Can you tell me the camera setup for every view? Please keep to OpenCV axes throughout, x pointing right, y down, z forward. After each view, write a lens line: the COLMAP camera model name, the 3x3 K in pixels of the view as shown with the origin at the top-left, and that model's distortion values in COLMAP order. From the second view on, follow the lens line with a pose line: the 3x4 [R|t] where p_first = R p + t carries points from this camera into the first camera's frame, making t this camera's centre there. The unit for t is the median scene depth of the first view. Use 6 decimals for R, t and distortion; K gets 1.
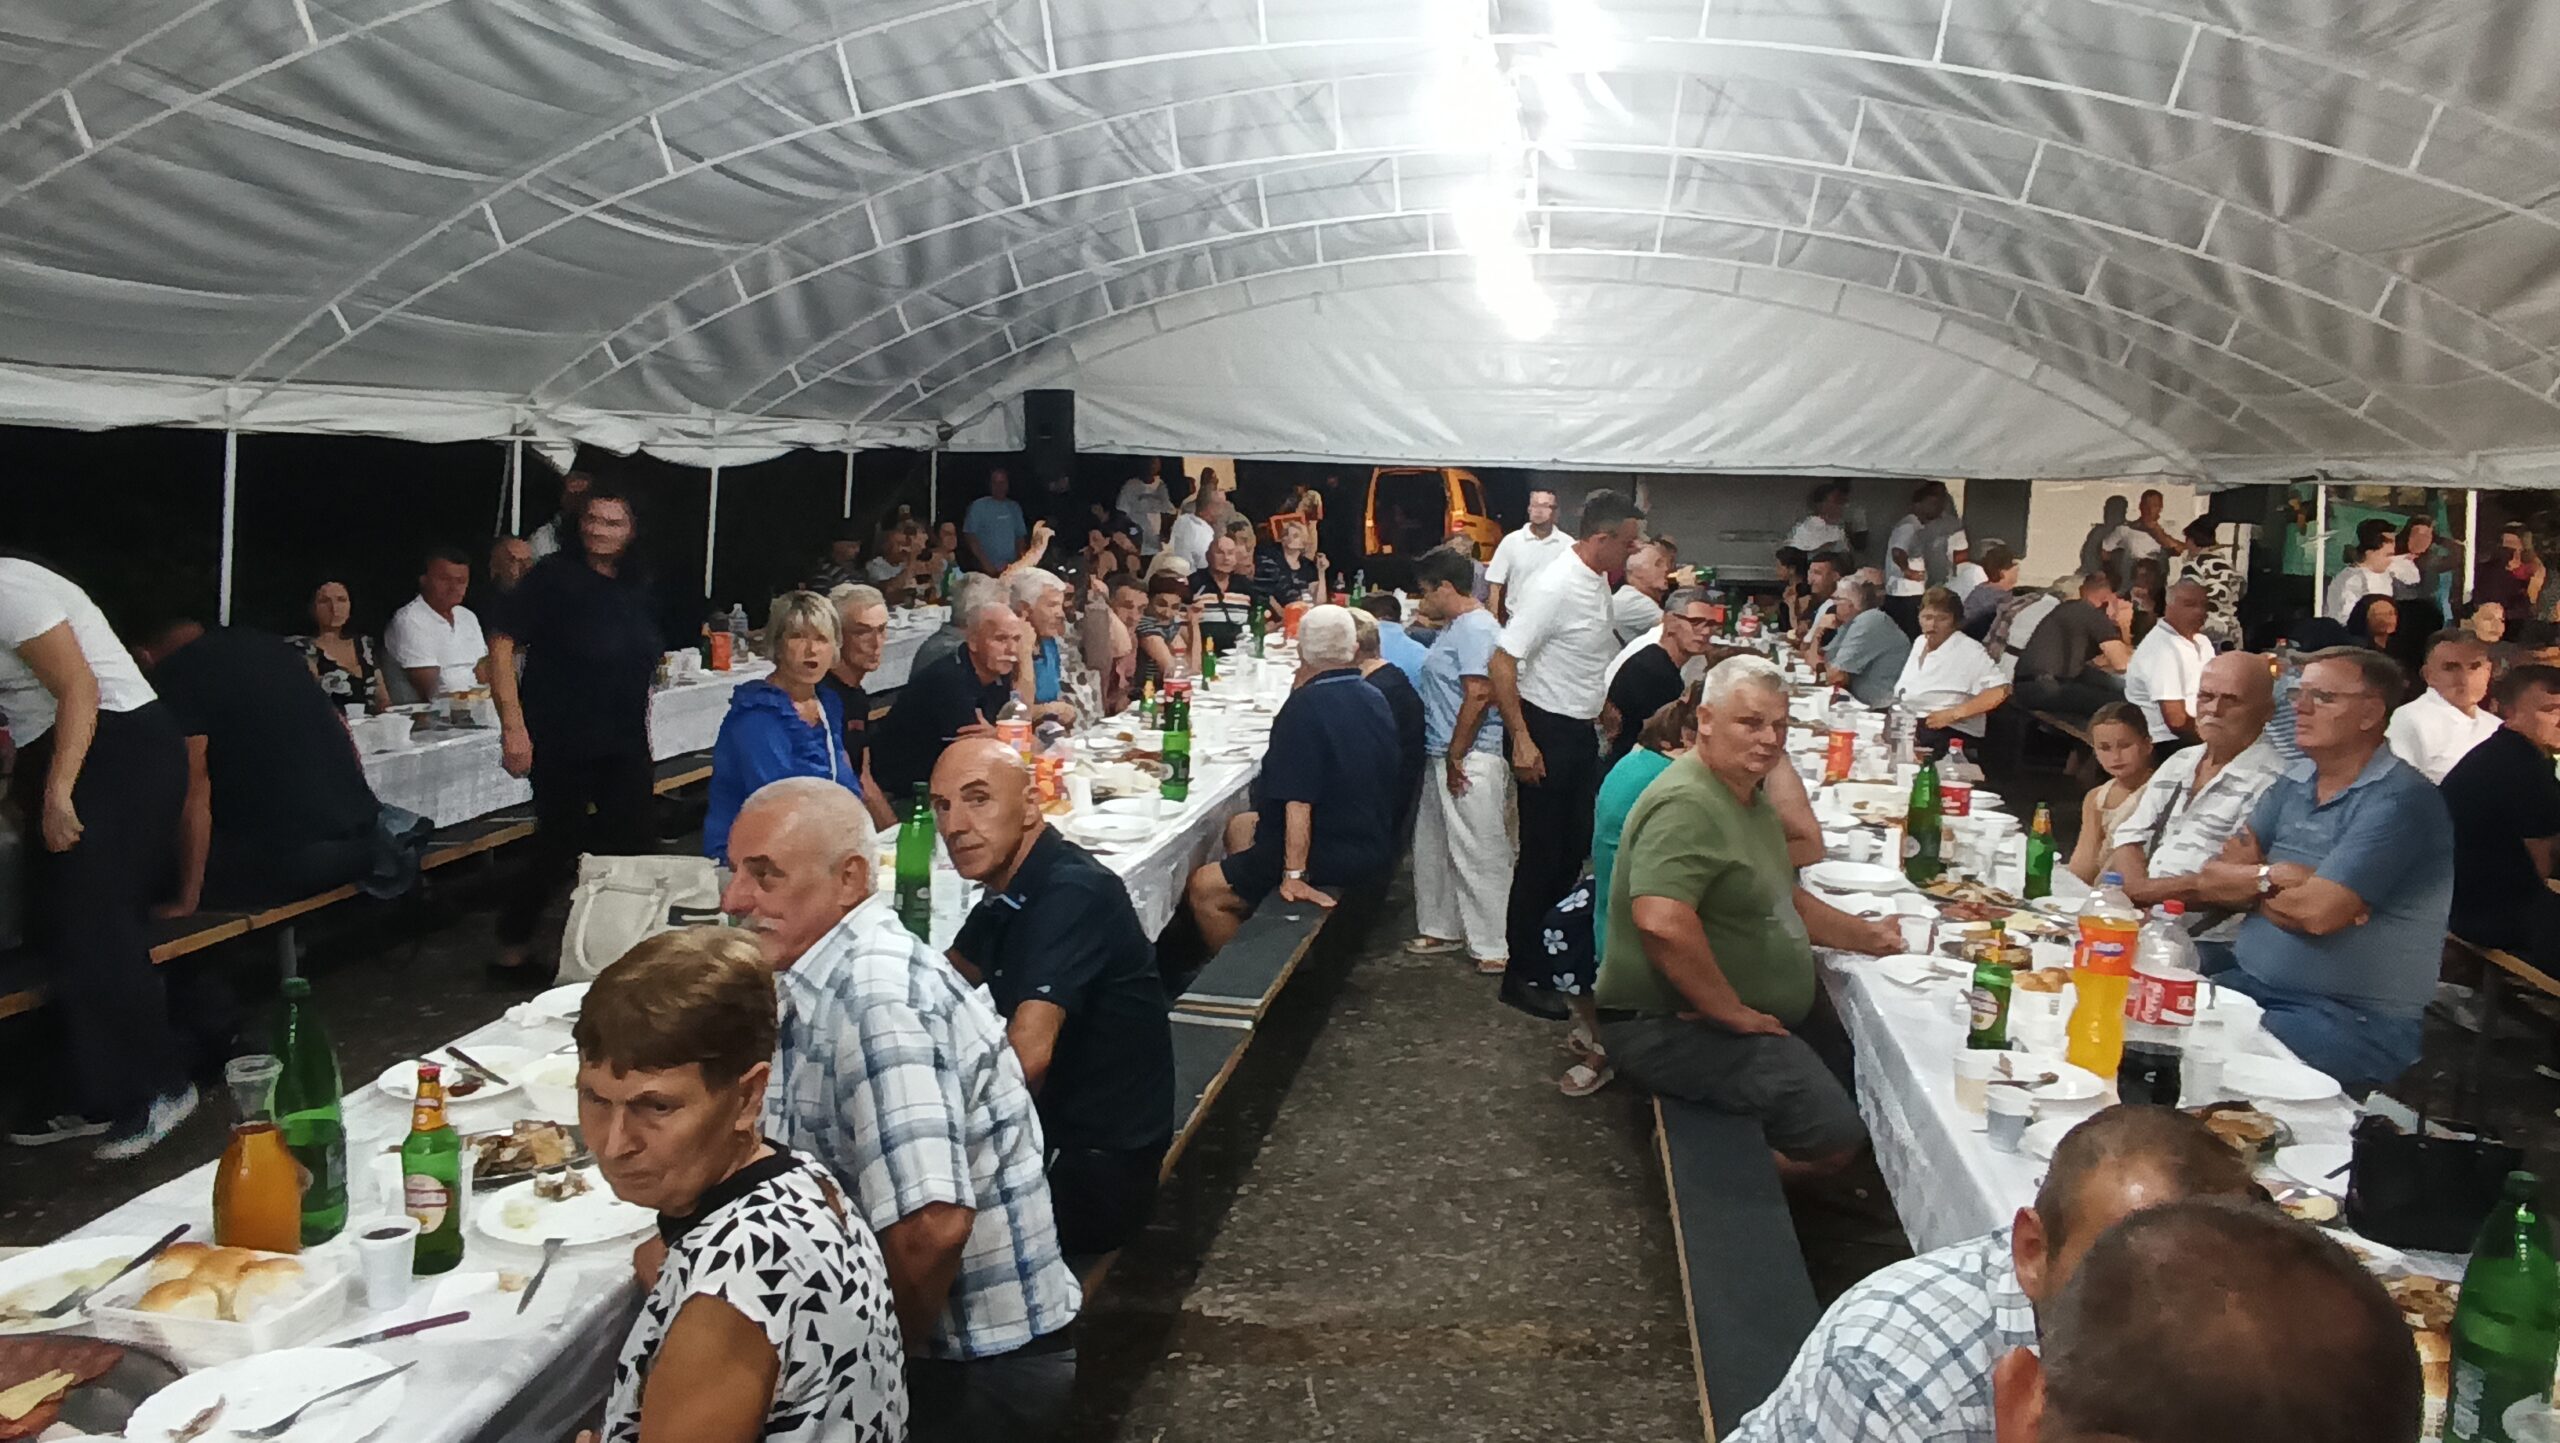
lens RADIAL K [[1816.9, 0, 1280.0], [0, 1816.9, 721.5], [0, 0, 1]] dist [-0.010595, 0.024279]
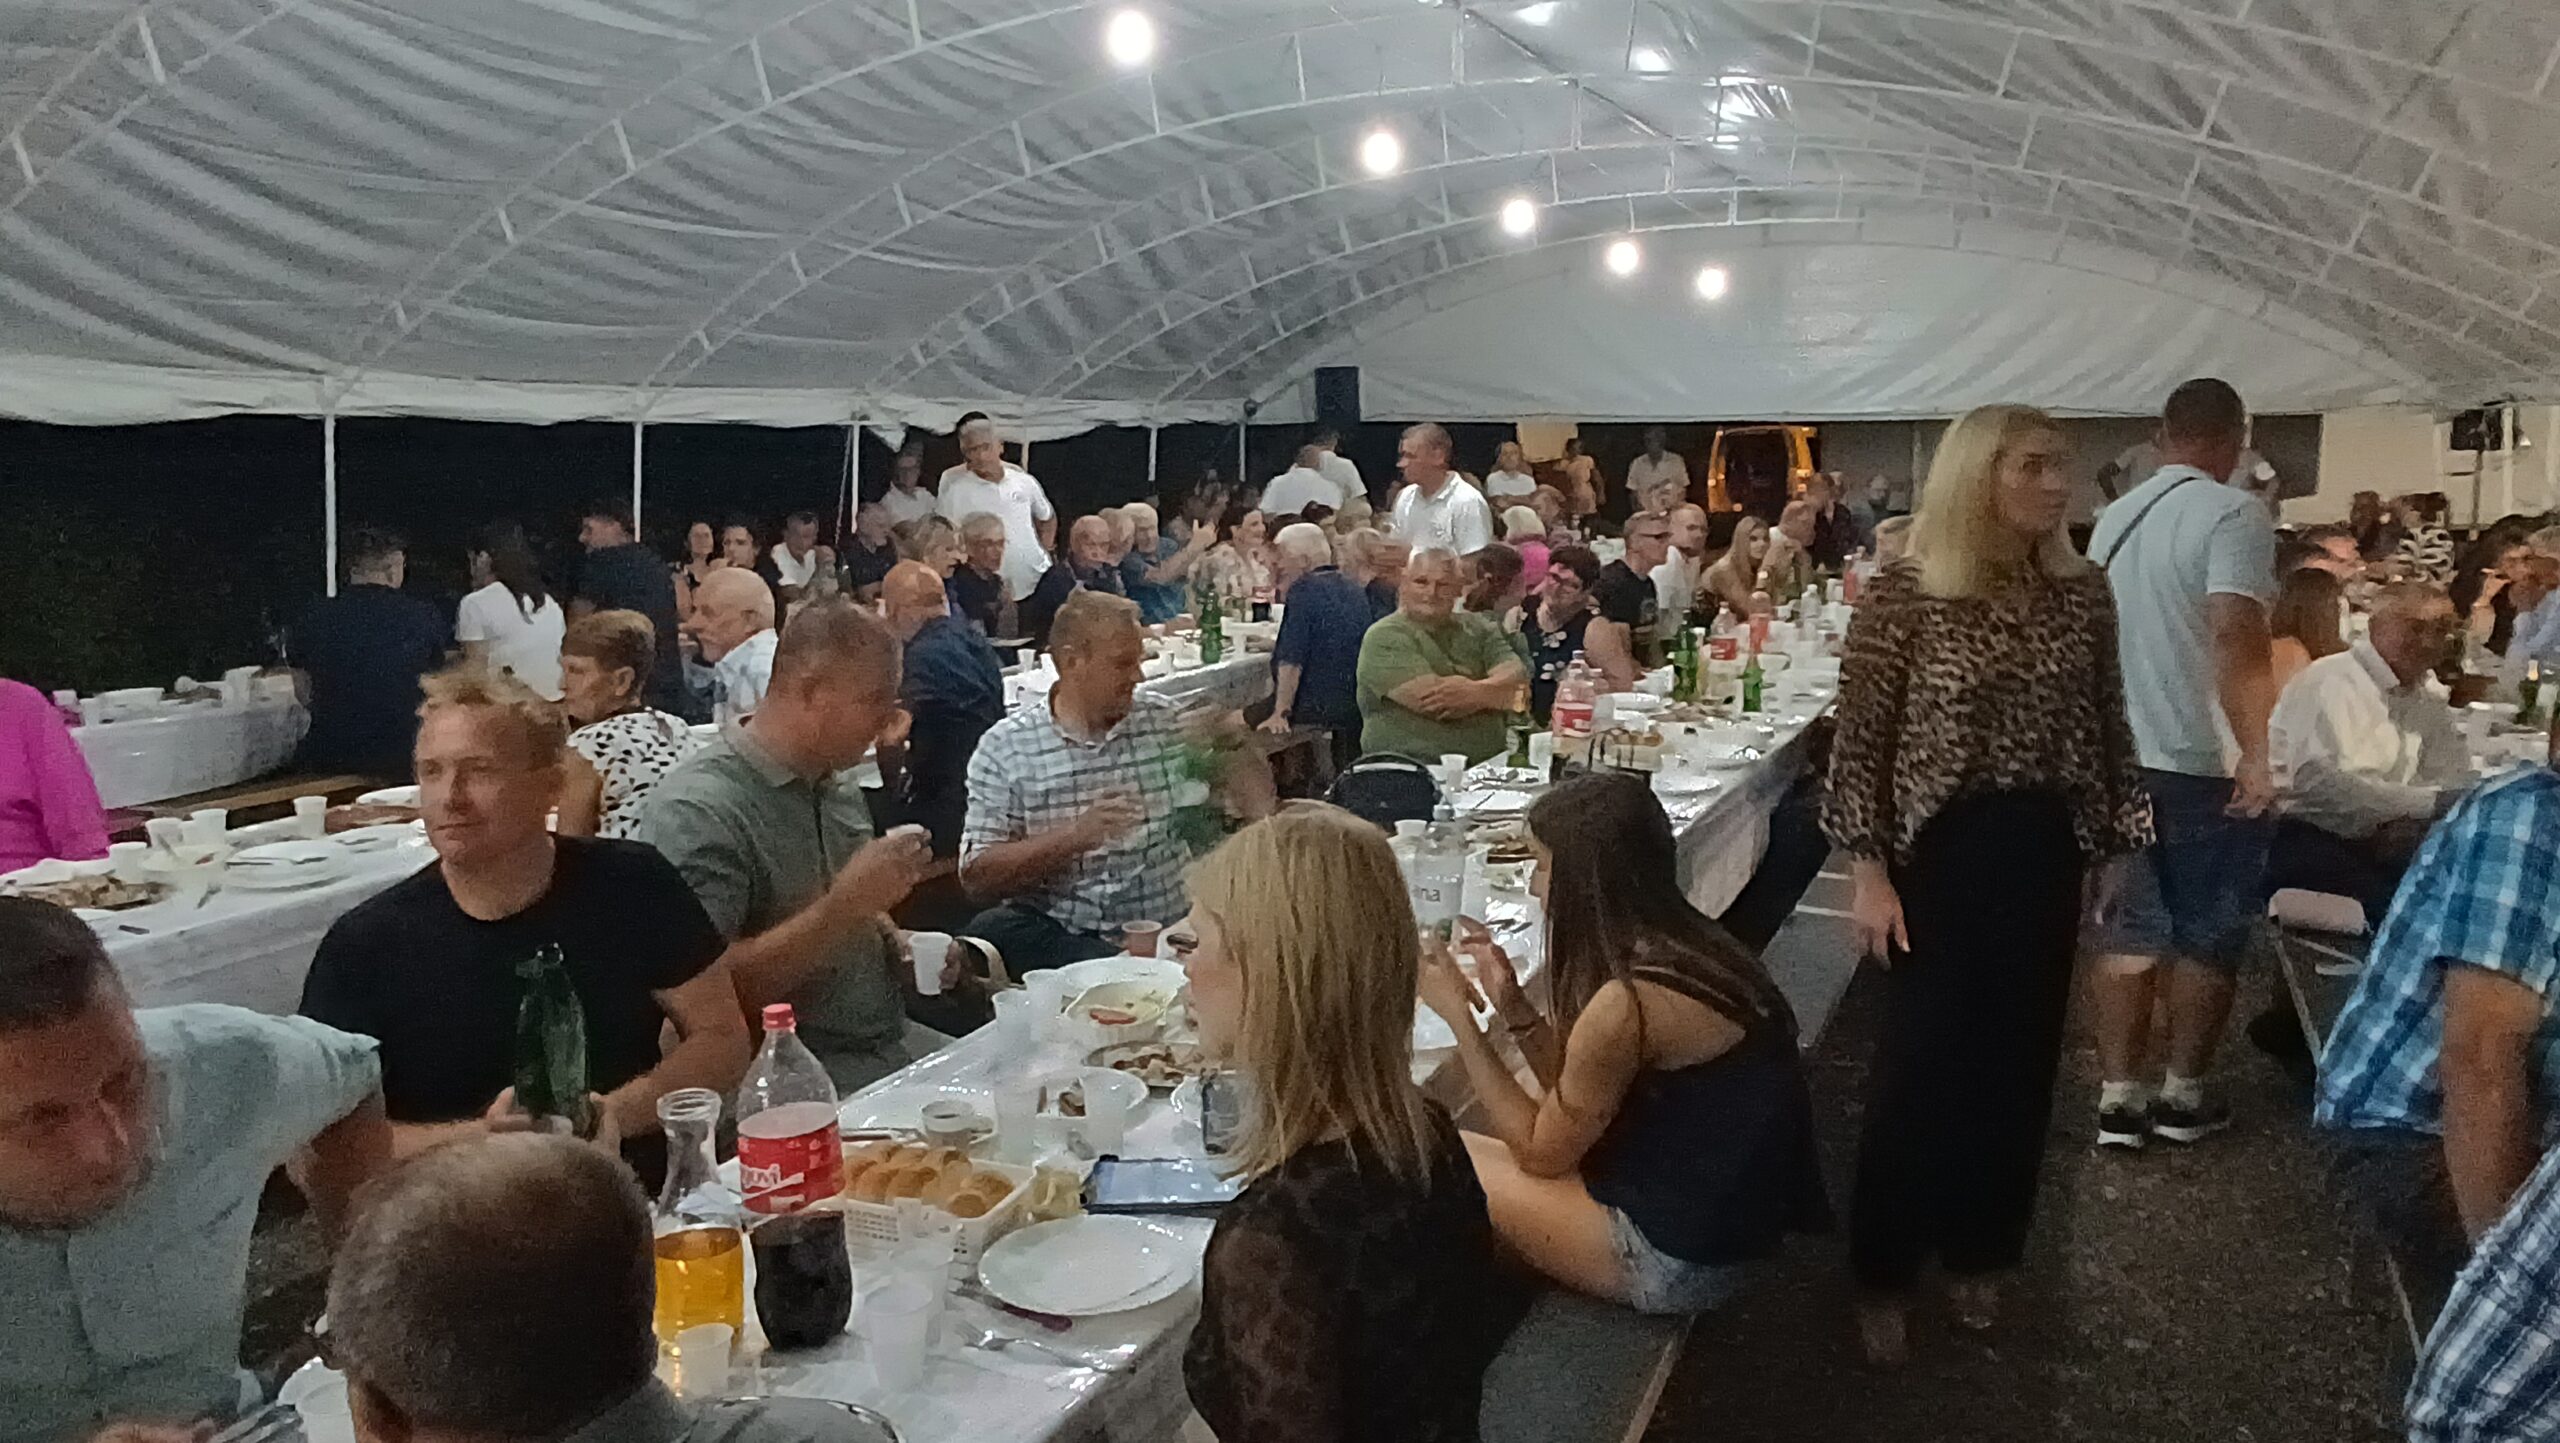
lens RADIAL K [[1816.9, 0, 1280.0], [0, 1816.9, 721.5], [0, 0, 1]] dist [-0.010595, 0.024279]
pose [[0.968371, 0.005744, -0.249448, 0.193368], [-0.002317, 0.999899, 0.014029, 0.037984], [0.249503, -0.013008, 0.968287, -0.181637]]
